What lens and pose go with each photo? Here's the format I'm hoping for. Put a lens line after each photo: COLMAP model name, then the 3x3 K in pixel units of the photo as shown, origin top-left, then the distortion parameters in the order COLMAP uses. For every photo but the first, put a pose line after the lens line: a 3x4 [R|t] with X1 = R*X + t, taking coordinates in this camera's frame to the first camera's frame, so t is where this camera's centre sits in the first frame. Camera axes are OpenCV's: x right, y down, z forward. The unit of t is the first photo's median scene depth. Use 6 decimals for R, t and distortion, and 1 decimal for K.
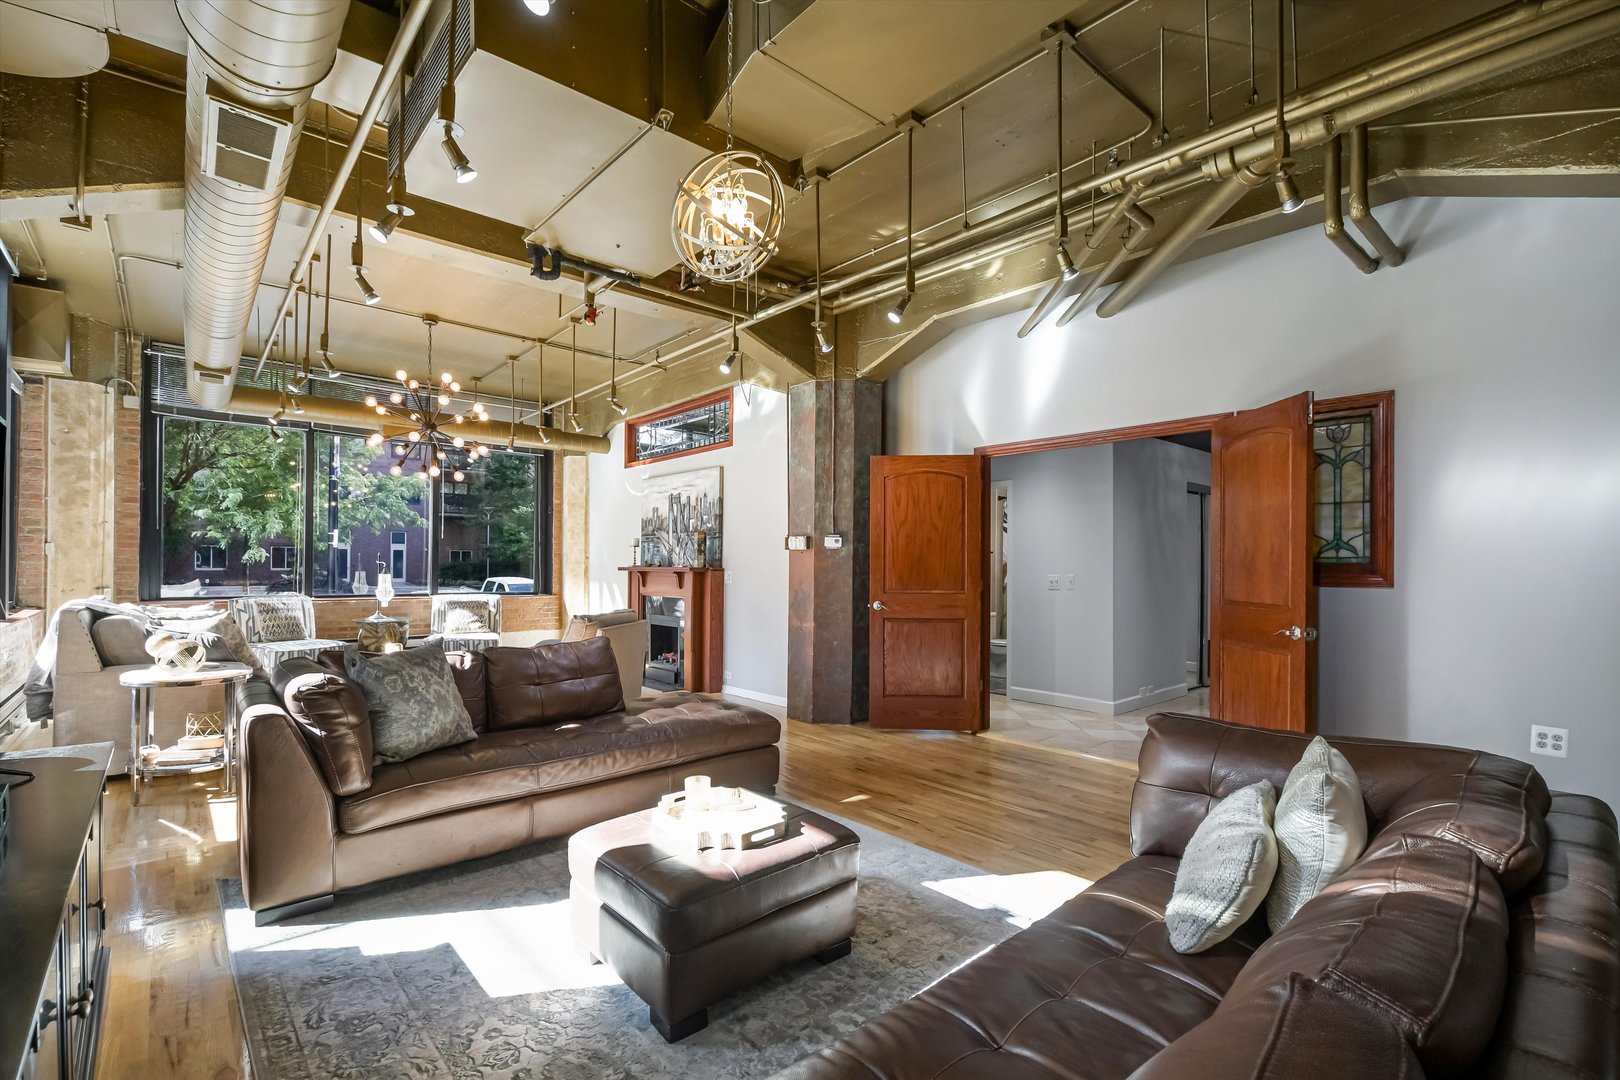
lens RADIAL K [[711.2, 0, 817.1], [0, 711.2, 551.4], [0, 0, 1]] dist [-0.006577, -0.000628]
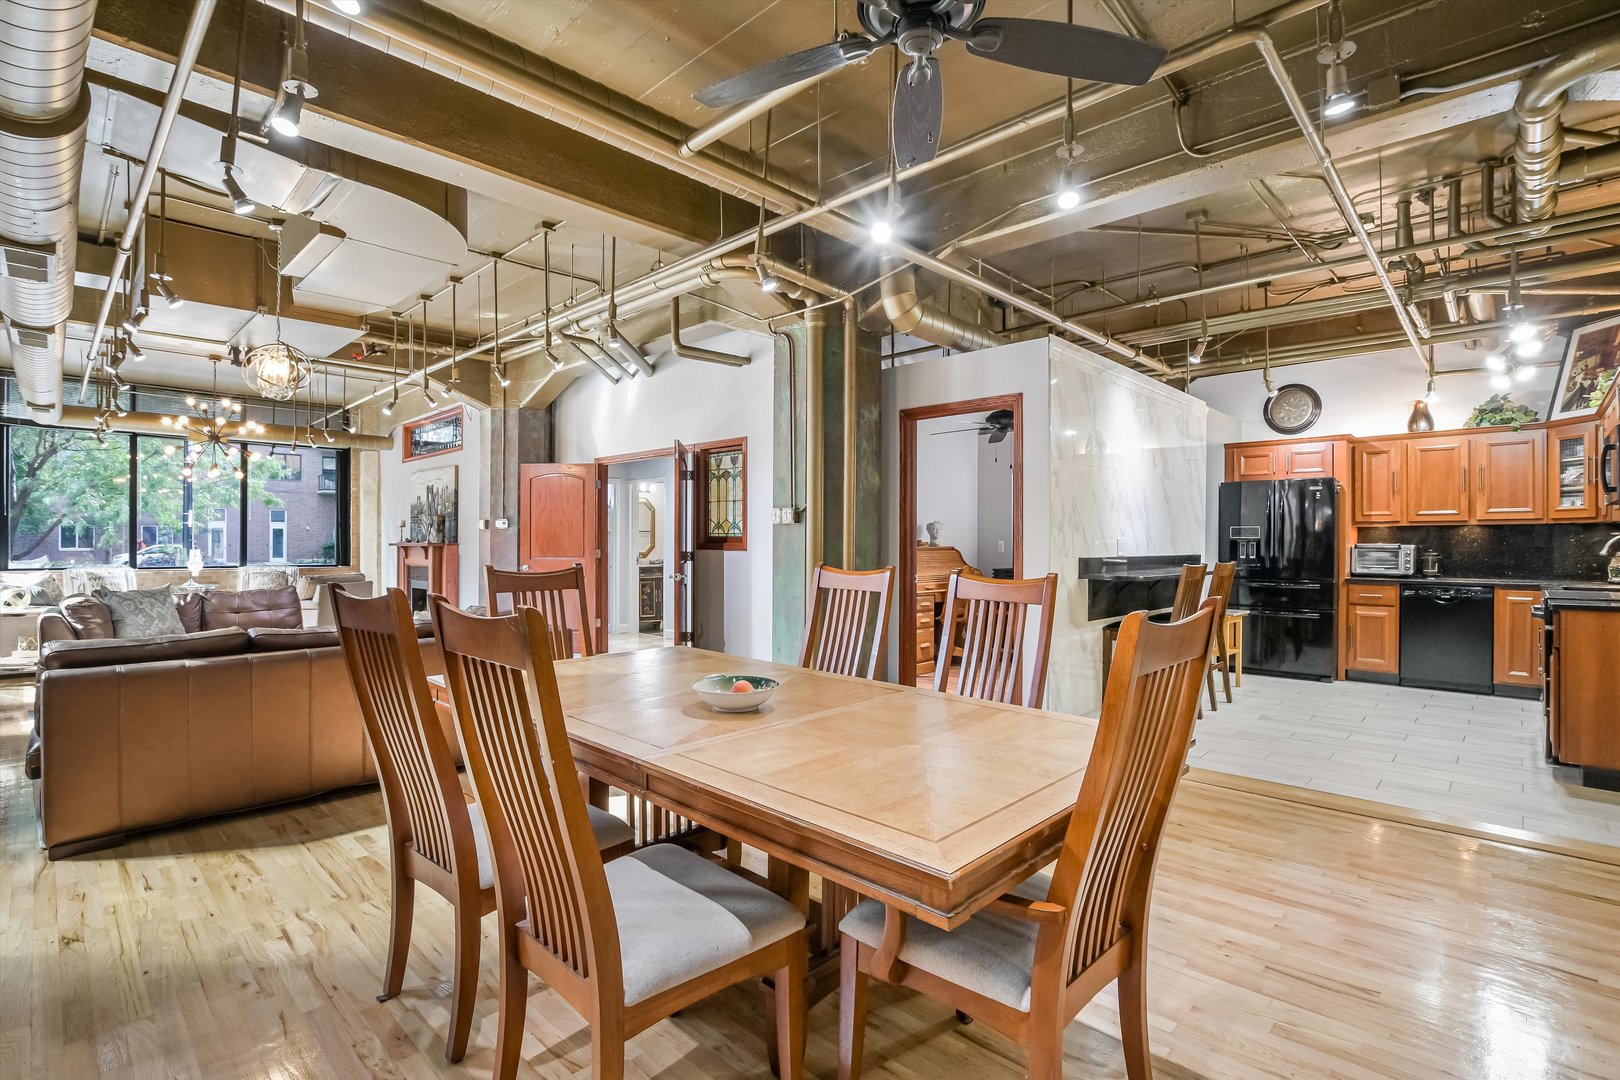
lens RADIAL K [[746.6, 0, 810.4], [0, 746.6, 539.1], [0, 0, 1]] dist [-0.020490, -0.000710]
pose [[0.997245, -0.005916, 0.073945, 0.511638], [0.004753, 0.999862, 0.015891, -0.003401], [-0.074029, -0.015495, 0.997136, -0.509182]]
